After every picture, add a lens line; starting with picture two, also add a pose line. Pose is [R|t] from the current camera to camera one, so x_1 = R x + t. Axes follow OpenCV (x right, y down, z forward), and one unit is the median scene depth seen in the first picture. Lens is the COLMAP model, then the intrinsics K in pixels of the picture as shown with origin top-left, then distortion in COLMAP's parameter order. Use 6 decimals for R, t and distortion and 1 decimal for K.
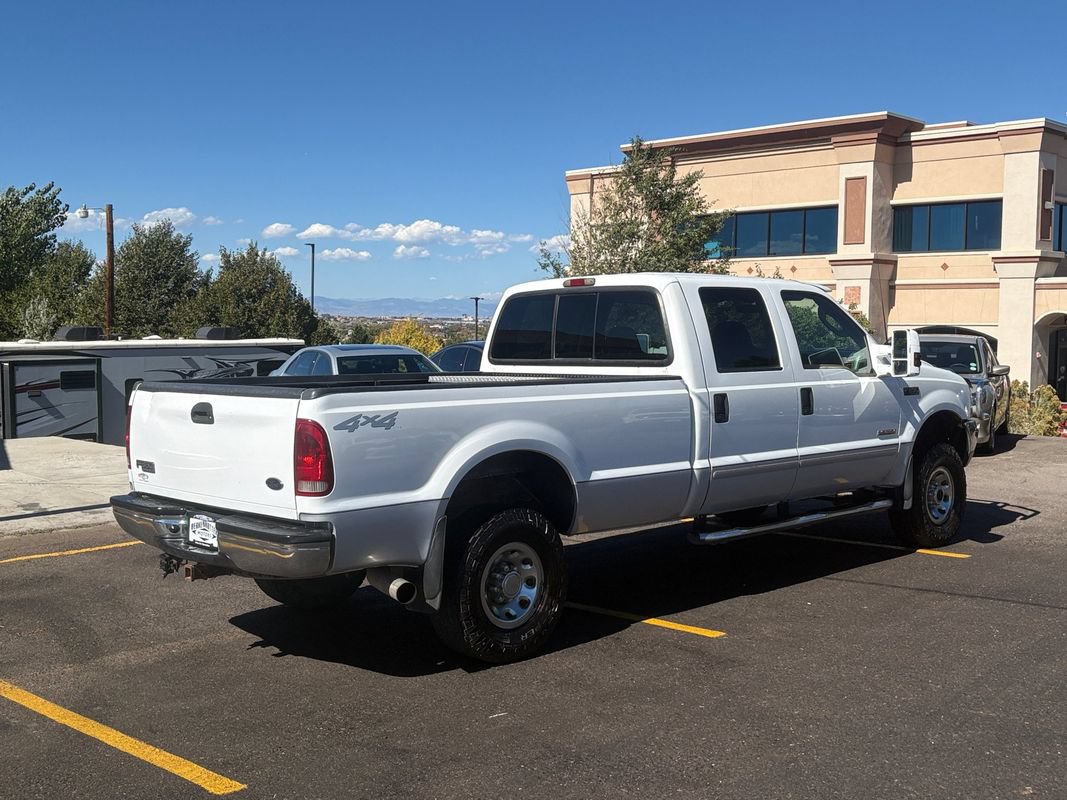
lens RADIAL K [[1207.4, 0, 533.5], [0, 1207.4, 400.0], [0, 0, 1]] dist [0.065691, -0.057050]
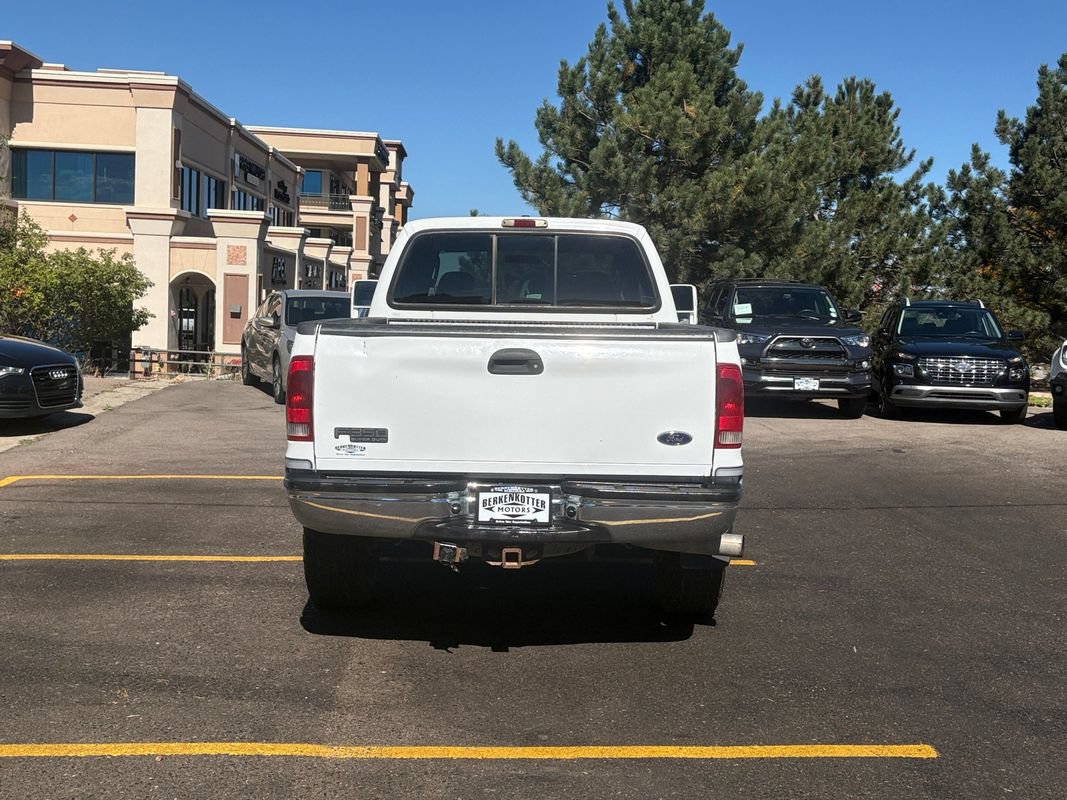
lens RADIAL K [[1247.7, 0, 533.5], [0, 1247.7, 400.0], [0, 0, 1]] dist [0.122209, -0.281248]
pose [[0.694933, -0.037135, 0.718115, -0.129259], [0.014993, 0.999197, 0.037161, 0.000822], [-0.718919, -0.015058, 0.694931, 0.060811]]
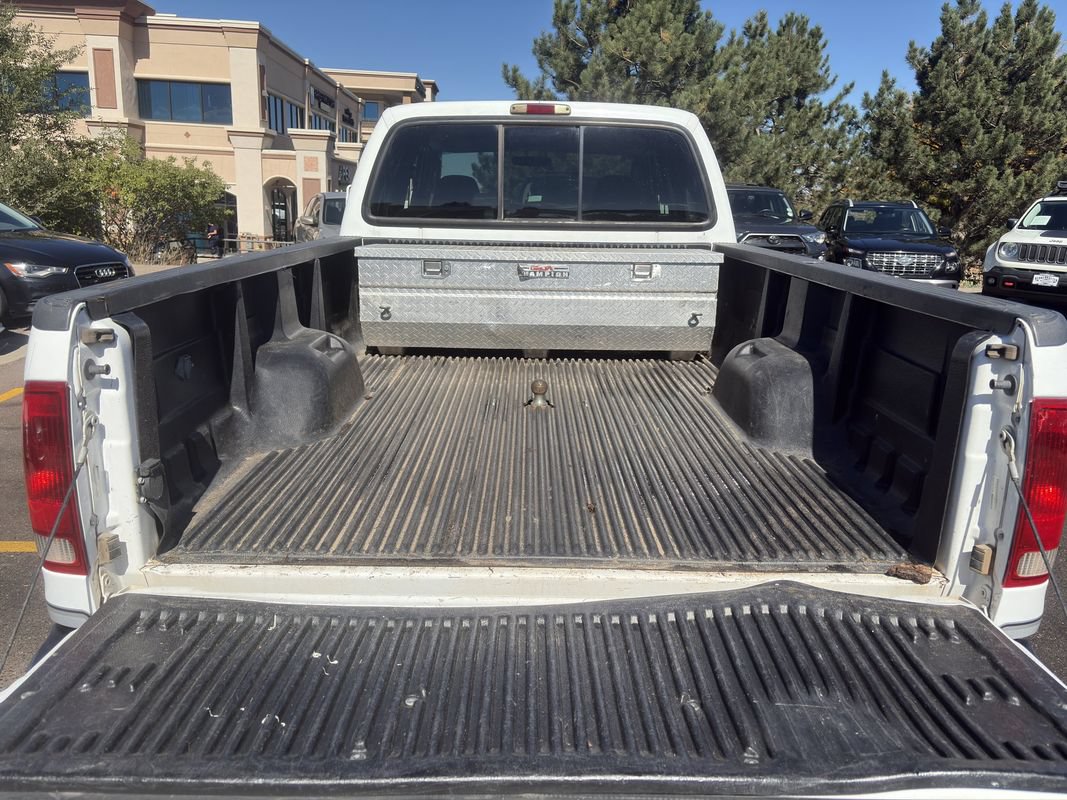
lens RADIAL K [[813.8, 0, 533.5], [0, 813.8, 400.0], [0, 0, 1]] dist [0.035548, 0.001243]
pose [[0.690422, -0.155510, 0.706494, -0.065154], [0.015446, 0.979567, 0.200523, -0.005113], [-0.723242, -0.127533, 0.678717, 0.126496]]
